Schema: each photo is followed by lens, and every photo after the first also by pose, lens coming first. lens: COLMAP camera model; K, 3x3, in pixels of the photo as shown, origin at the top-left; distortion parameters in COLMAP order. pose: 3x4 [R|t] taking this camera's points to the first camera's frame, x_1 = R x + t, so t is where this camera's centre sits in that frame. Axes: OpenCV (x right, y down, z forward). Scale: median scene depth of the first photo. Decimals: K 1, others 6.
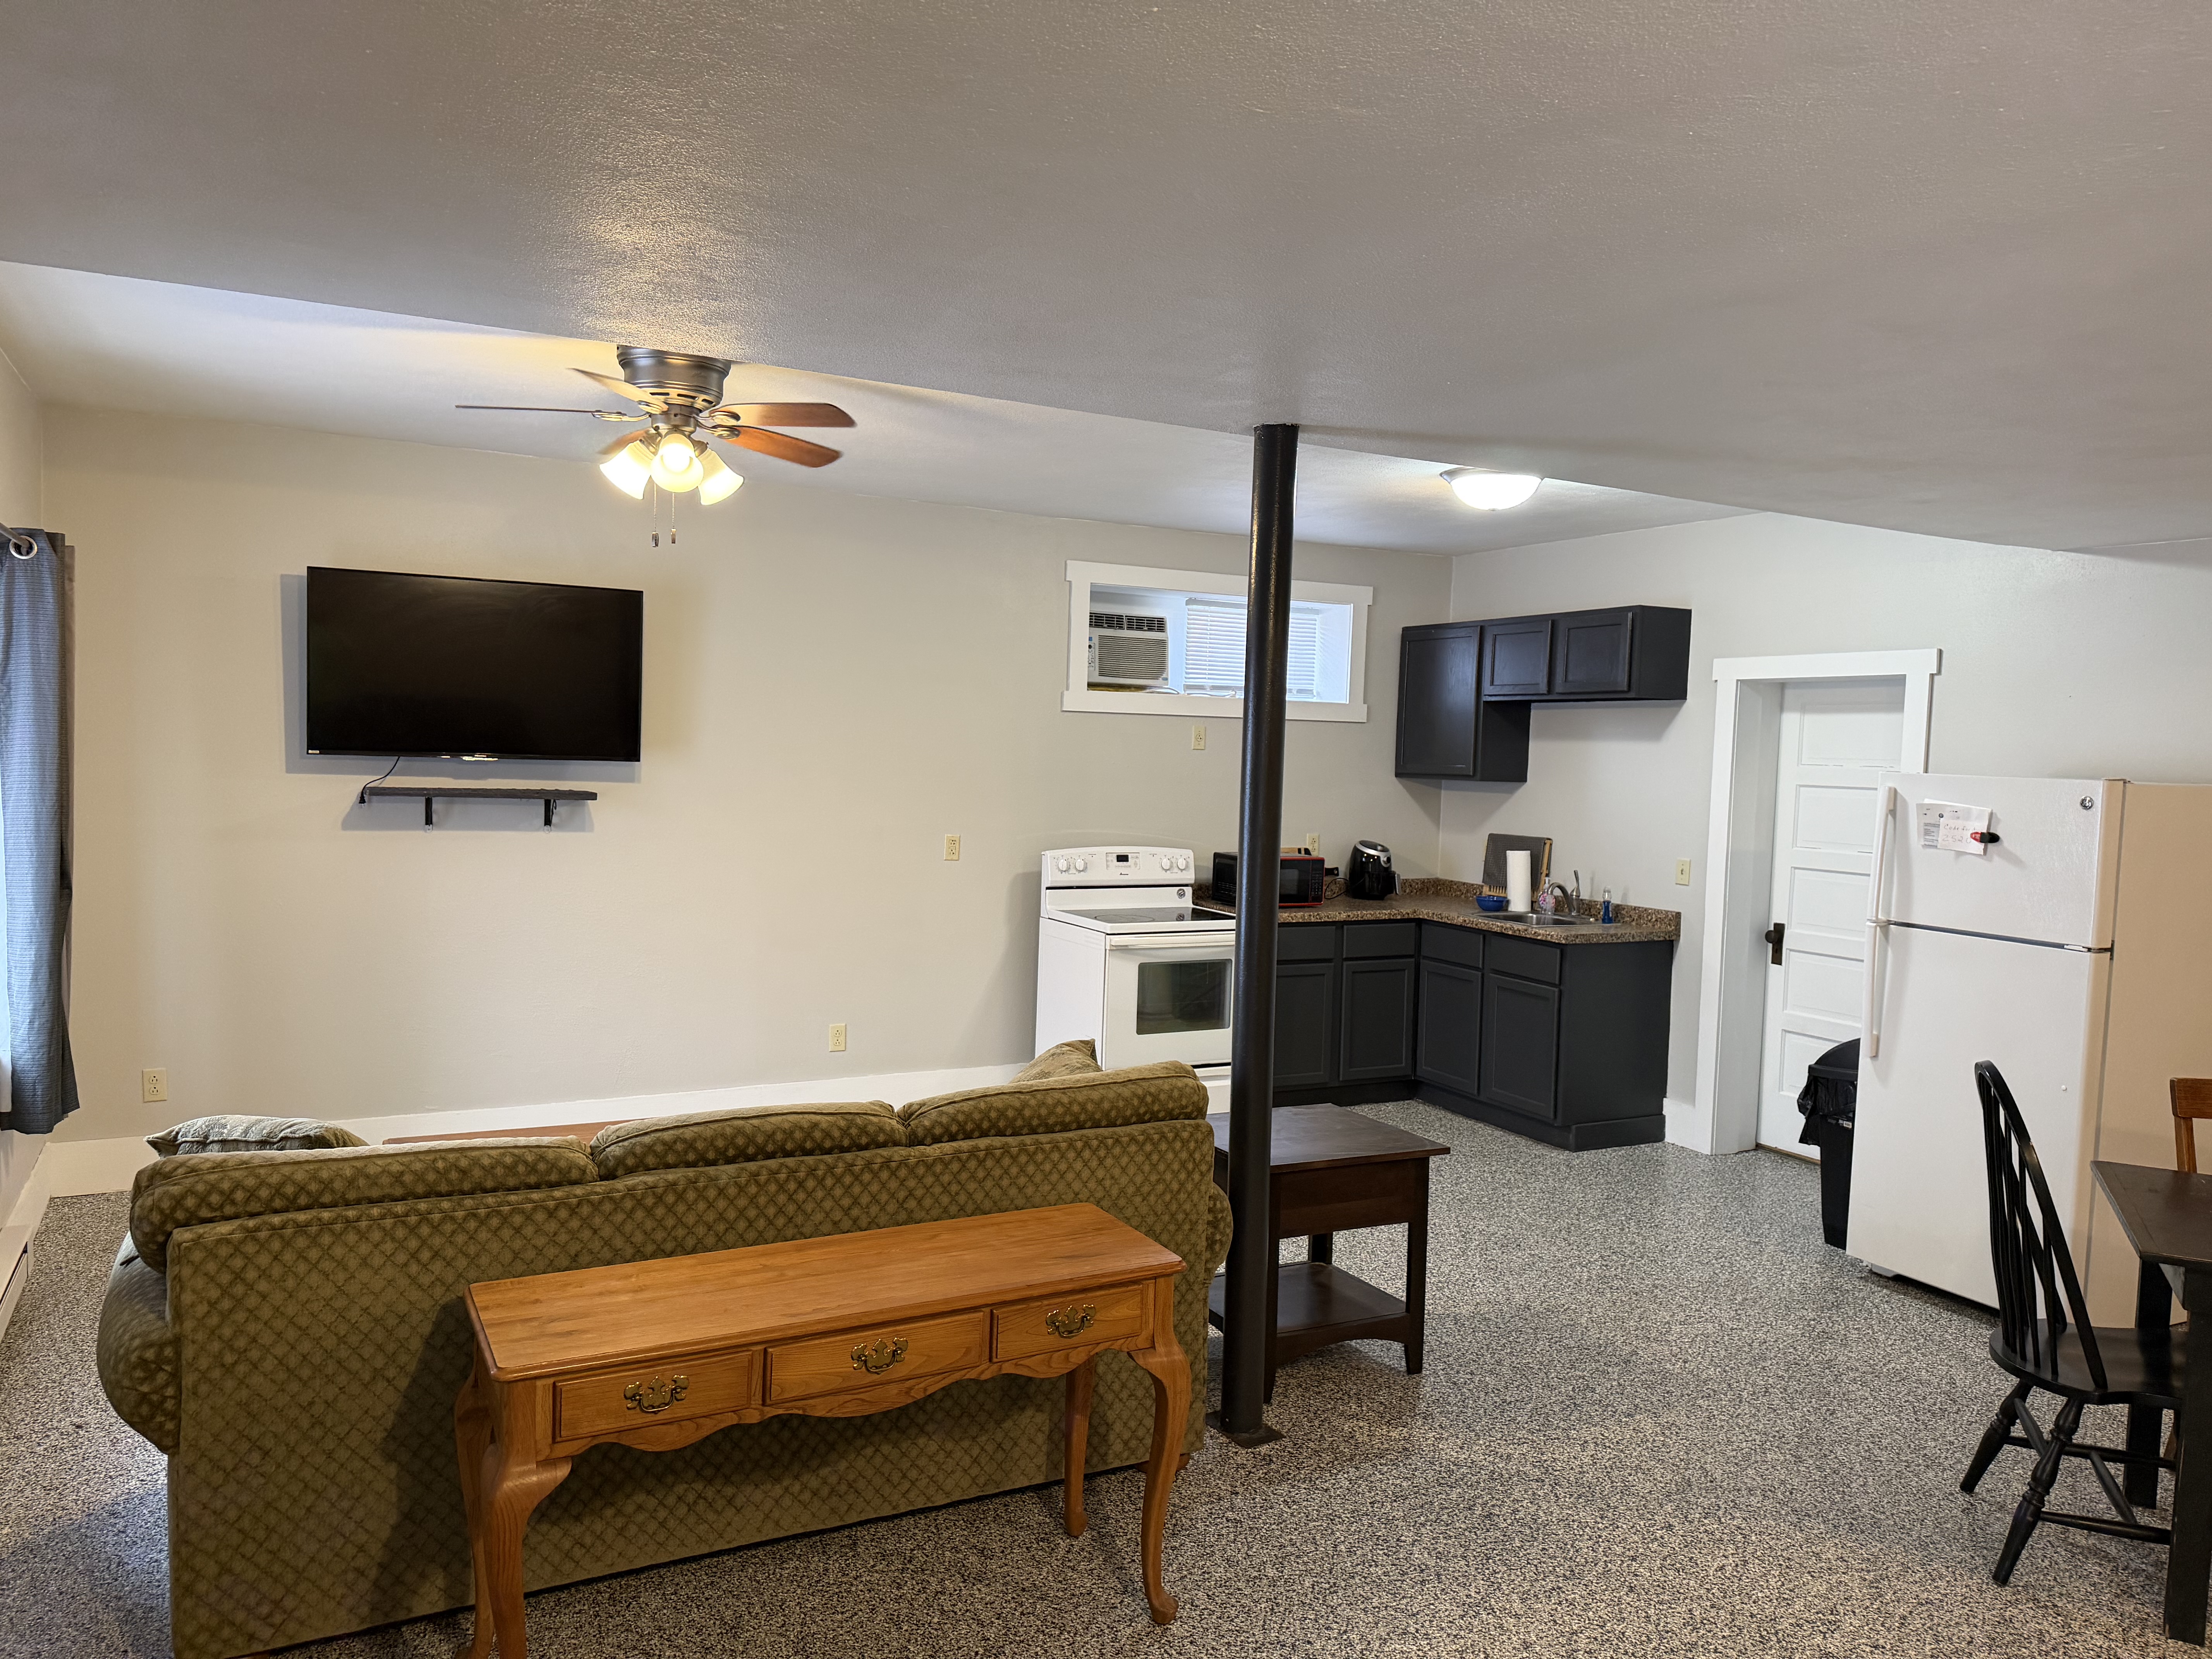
lens RADIAL K [[1550.4, 0, 1073.1], [0, 1550.4, 834.3], [0, 0, 1]] dist [0.076668, 0.000082]
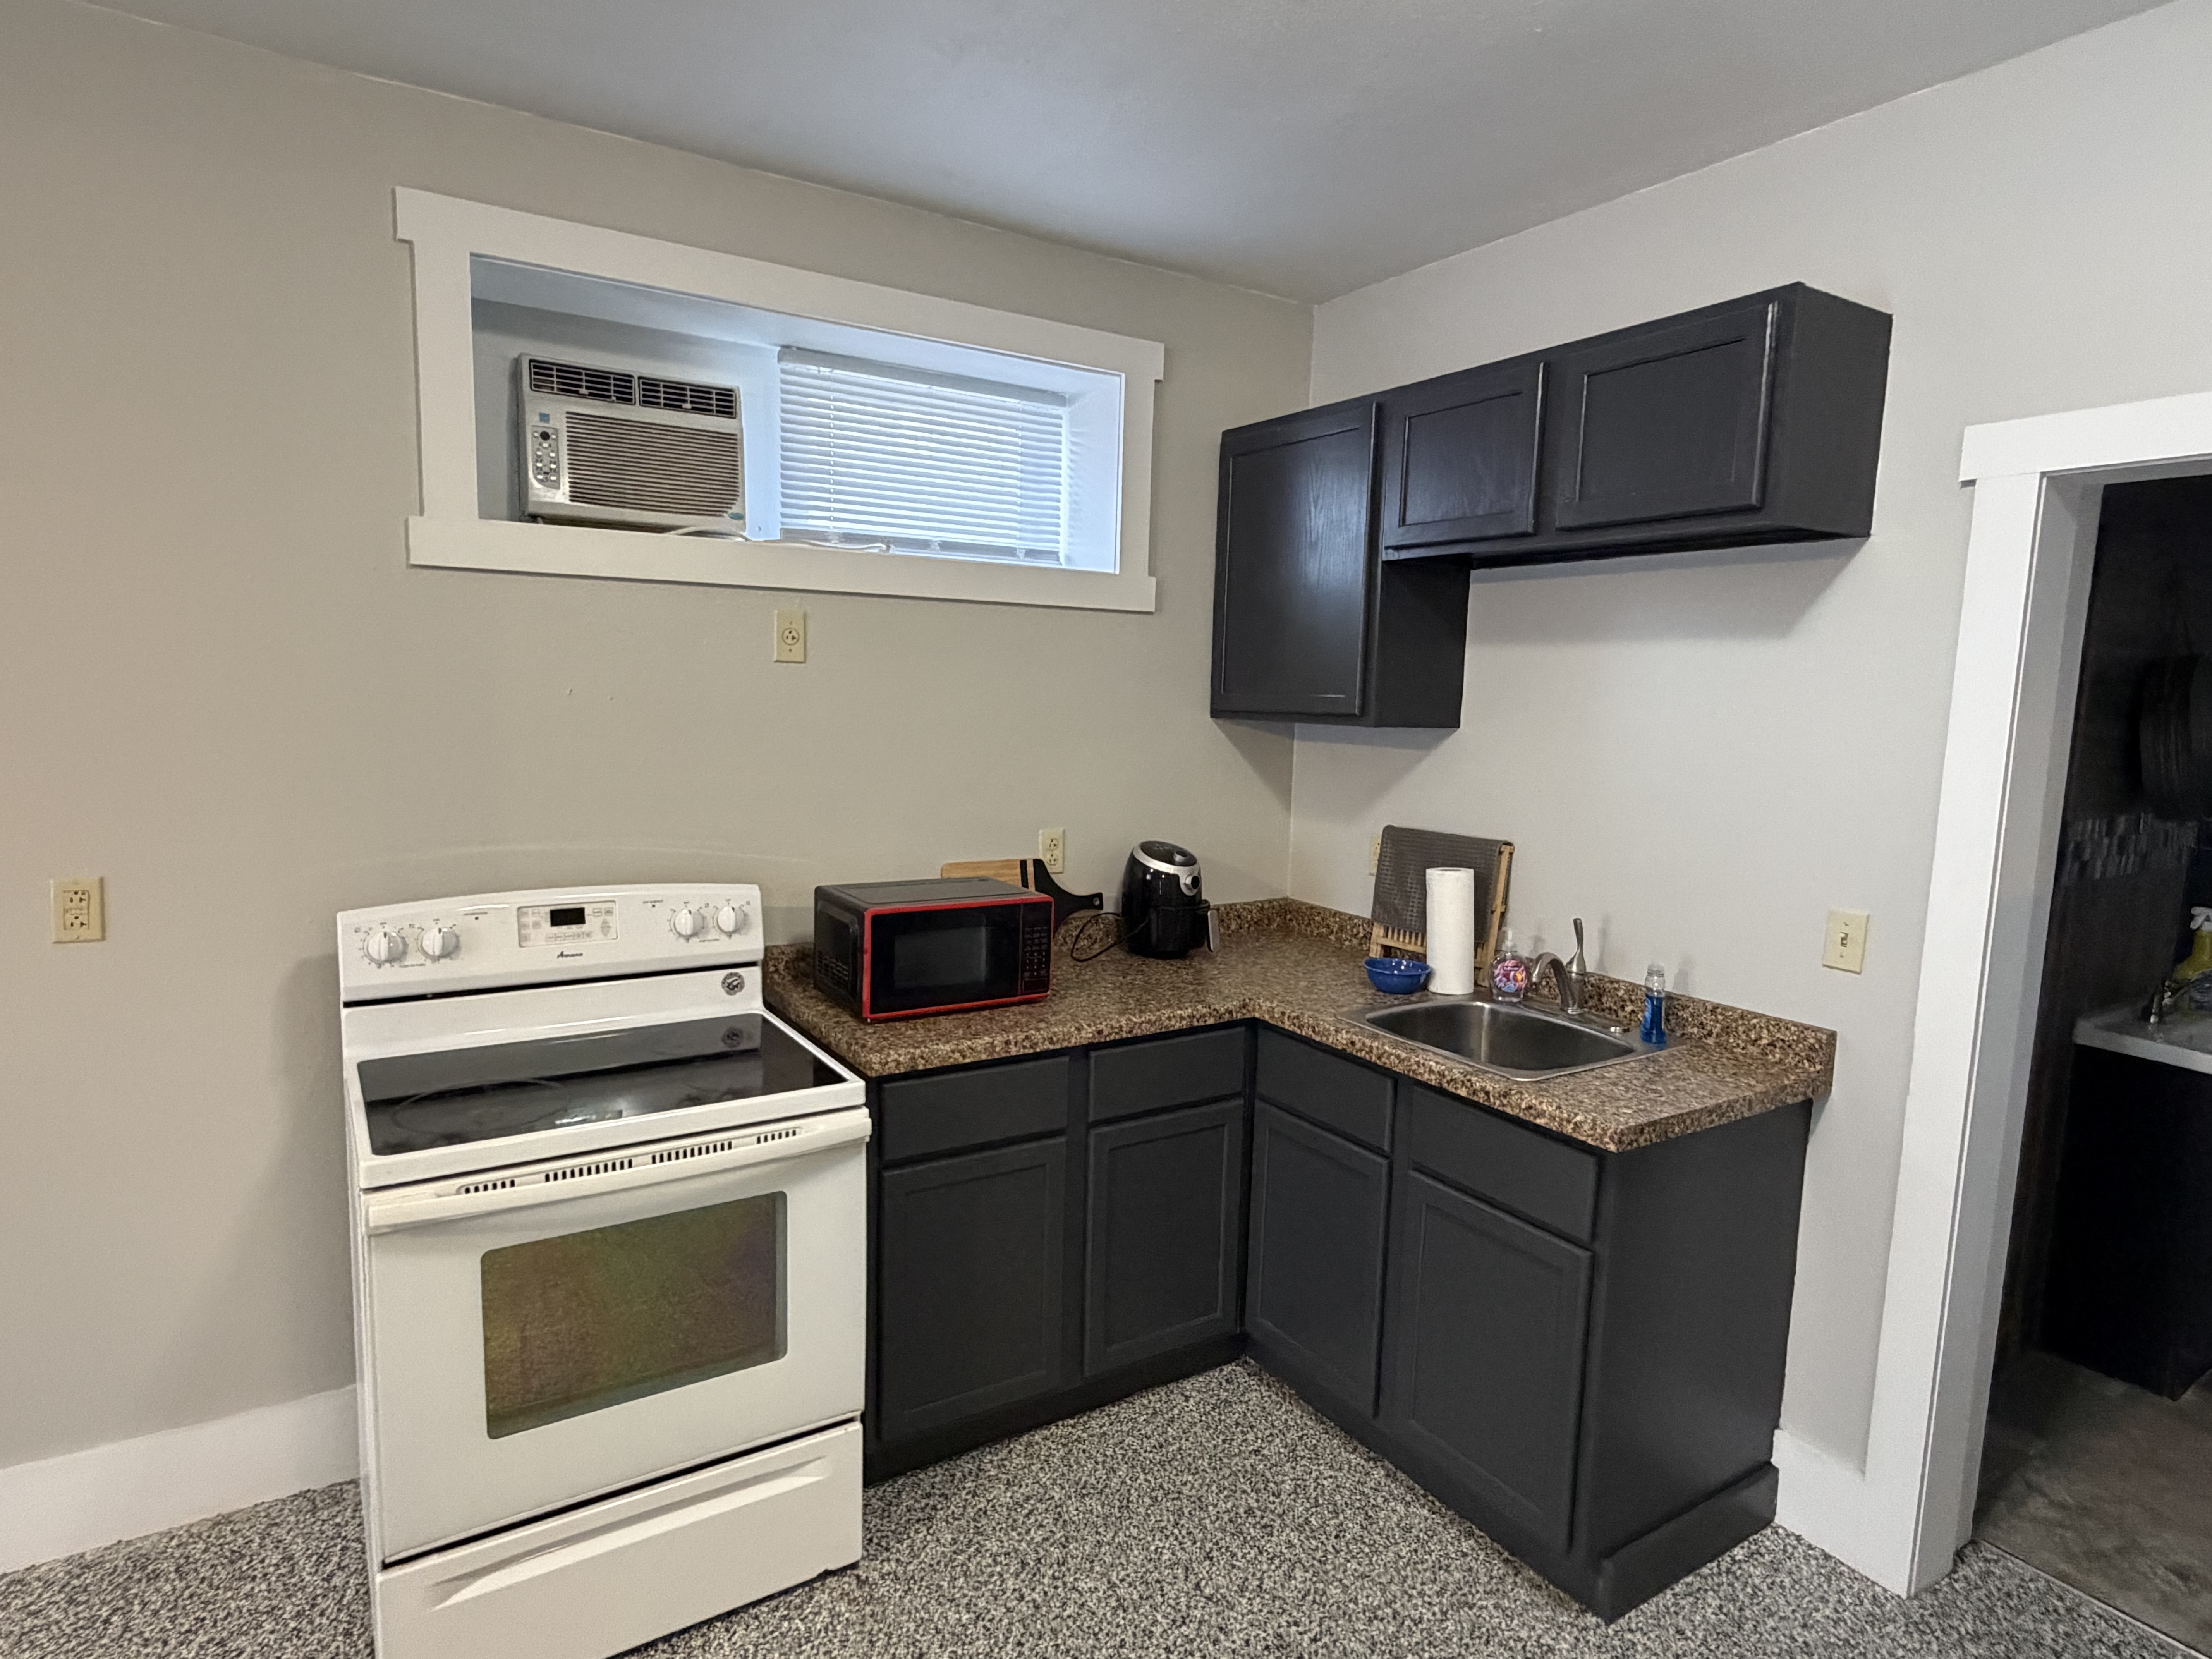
lens RADIAL K [[1231.8, 0, 1106.0], [0, 1231.8, 829.5], [0, 0, 1]] dist [-0.003253, -0.000442]
pose [[0.995530, -0.013851, 0.093429, 0.139394], [0.007974, 0.997983, 0.062984, -0.026830], [-0.094113, -0.061957, 0.993632, 0.617516]]
